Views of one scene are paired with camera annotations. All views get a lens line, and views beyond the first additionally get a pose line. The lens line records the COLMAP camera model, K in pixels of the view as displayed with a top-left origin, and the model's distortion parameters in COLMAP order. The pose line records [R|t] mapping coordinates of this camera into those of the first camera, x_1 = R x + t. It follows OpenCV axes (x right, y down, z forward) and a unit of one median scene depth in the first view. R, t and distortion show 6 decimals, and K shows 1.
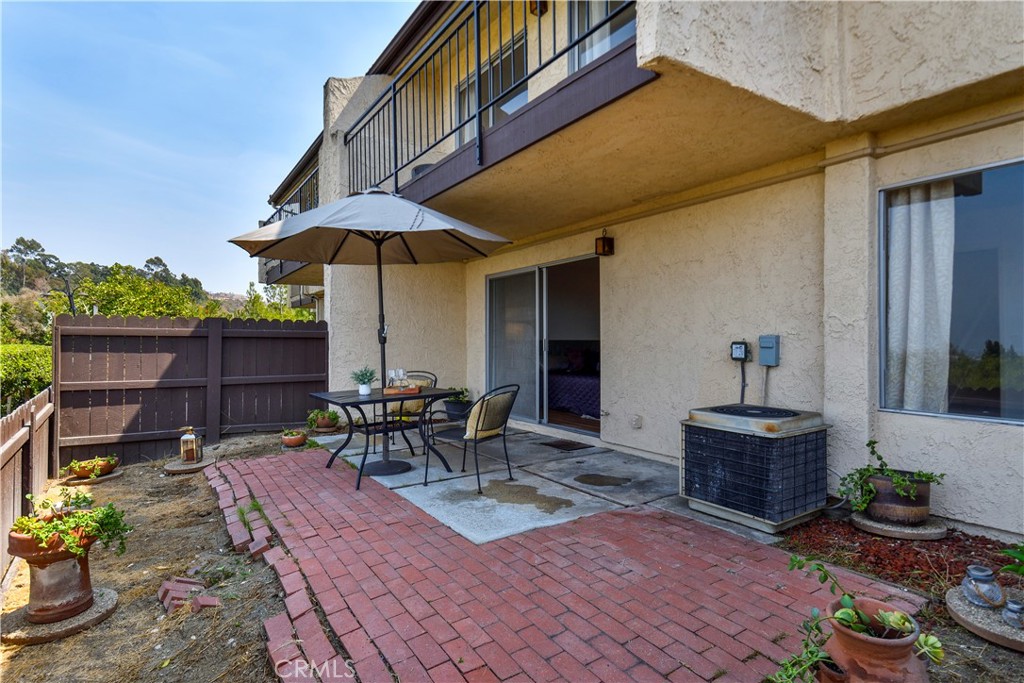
lens RADIAL K [[520.5, 0, 512.0], [0, 520.5, 341.5], [0, 0, 1]] dist [-0.000346, -0.000033]
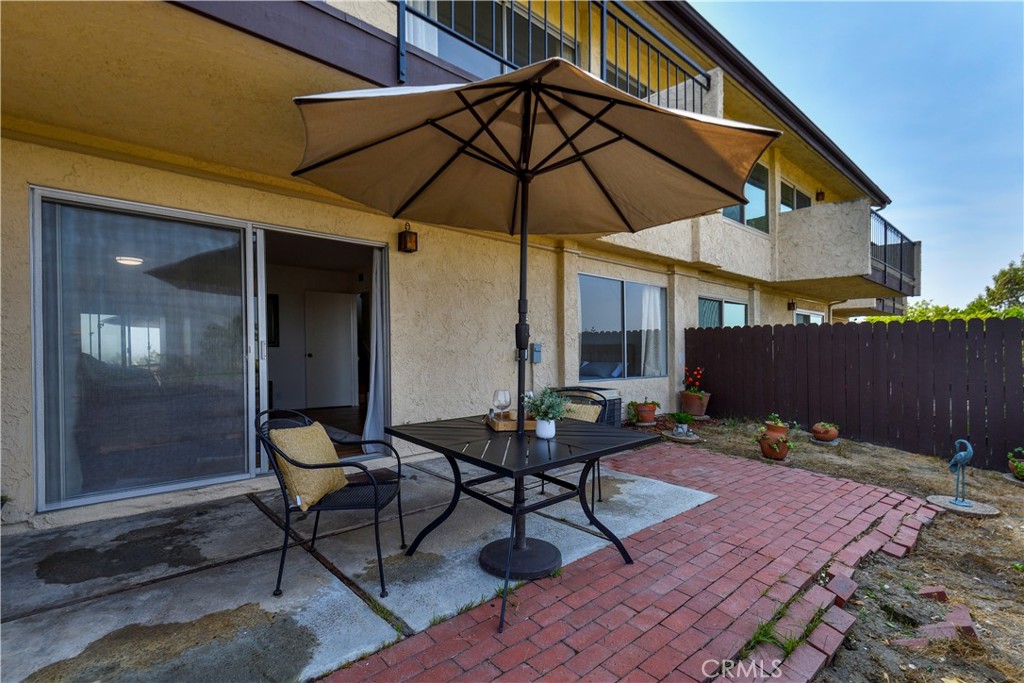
lens RADIAL K [[462.6, 0, 509.2], [0, 462.6, 352.7], [0, 0, 1]] dist [-0.000915, -0.000083]
pose [[-0.110300, 0.010687, 0.993841, -0.893914], [0.012086, 0.999883, -0.009411, 0.028826], [-0.993825, 0.010973, -0.110416, 1.271800]]
